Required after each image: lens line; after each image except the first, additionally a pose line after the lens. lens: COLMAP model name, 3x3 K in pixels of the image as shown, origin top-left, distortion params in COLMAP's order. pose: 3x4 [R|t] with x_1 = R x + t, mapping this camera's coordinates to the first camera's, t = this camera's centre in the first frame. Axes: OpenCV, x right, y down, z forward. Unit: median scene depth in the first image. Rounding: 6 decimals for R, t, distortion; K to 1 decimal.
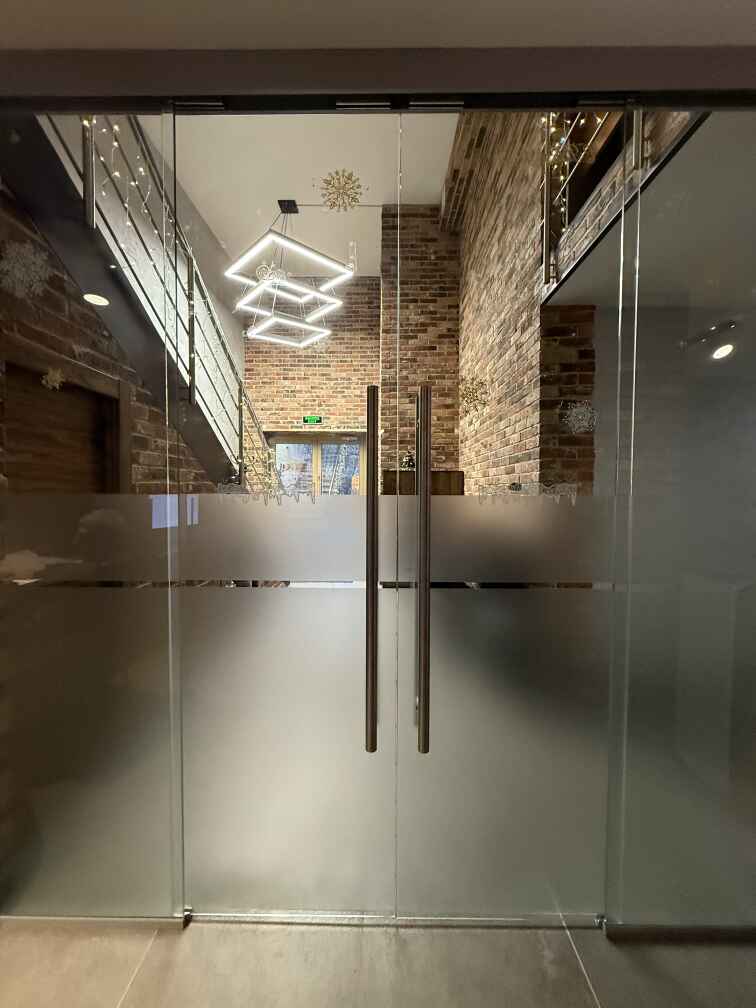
lens RADIAL K [[398.8, 0, 378.5], [0, 398.8, 503.2], [0, 0, 1]] dist [-0.003114, 0.000454]
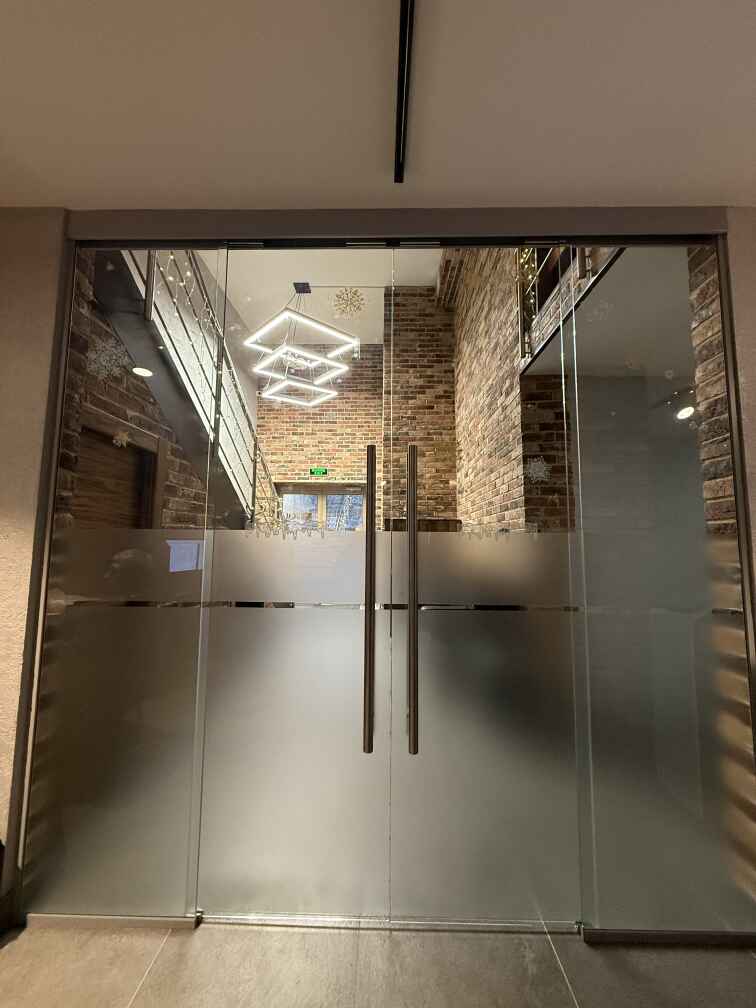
lens RADIAL K [[398.8, 0, 378.2], [0, 398.8, 504.1], [0, 0, 1]] dist [-0.003114, 0.000454]
pose [[0.999946, 0.003729, -0.009716, 0.010885], [-0.004920, 0.992071, -0.125580, 0.029415], [0.009171, 0.125621, 0.992036, -0.134137]]
